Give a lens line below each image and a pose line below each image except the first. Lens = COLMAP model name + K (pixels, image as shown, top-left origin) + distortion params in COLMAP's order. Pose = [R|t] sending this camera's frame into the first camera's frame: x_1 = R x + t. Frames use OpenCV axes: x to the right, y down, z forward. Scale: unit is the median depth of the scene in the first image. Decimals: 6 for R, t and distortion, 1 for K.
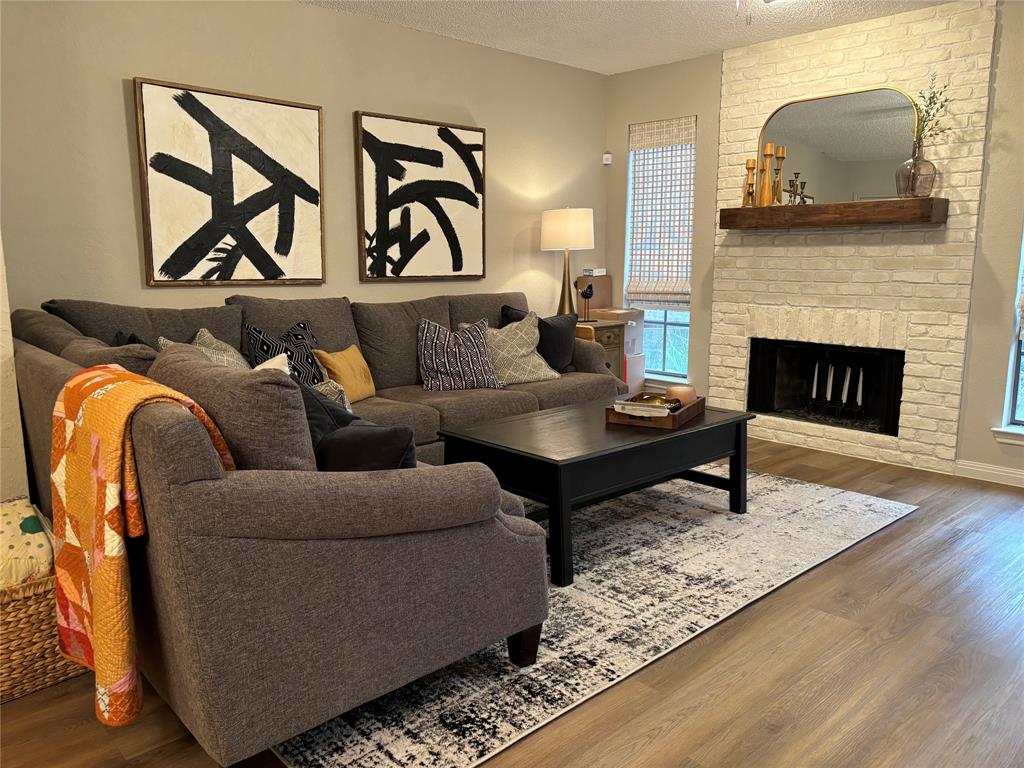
lens RADIAL K [[771.5, 0, 517.3], [0, 771.5, 392.1], [0, 0, 1]] dist [0.044415, -0.046847]
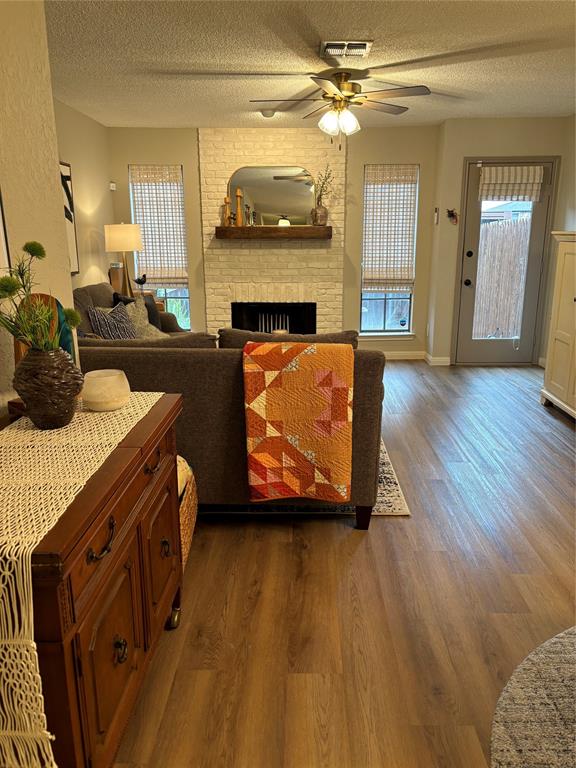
lens RADIAL K [[578.6, 0, 293.9], [0, 578.6, 384.4], [0, 0, 1]] dist [0.044415, -0.046847]
pose [[0.700288, -0.177020, 0.691564, -0.627101], [0.125723, 0.984207, 0.124620, -0.040926], [-0.702703, -0.000324, 0.711484, -0.014881]]
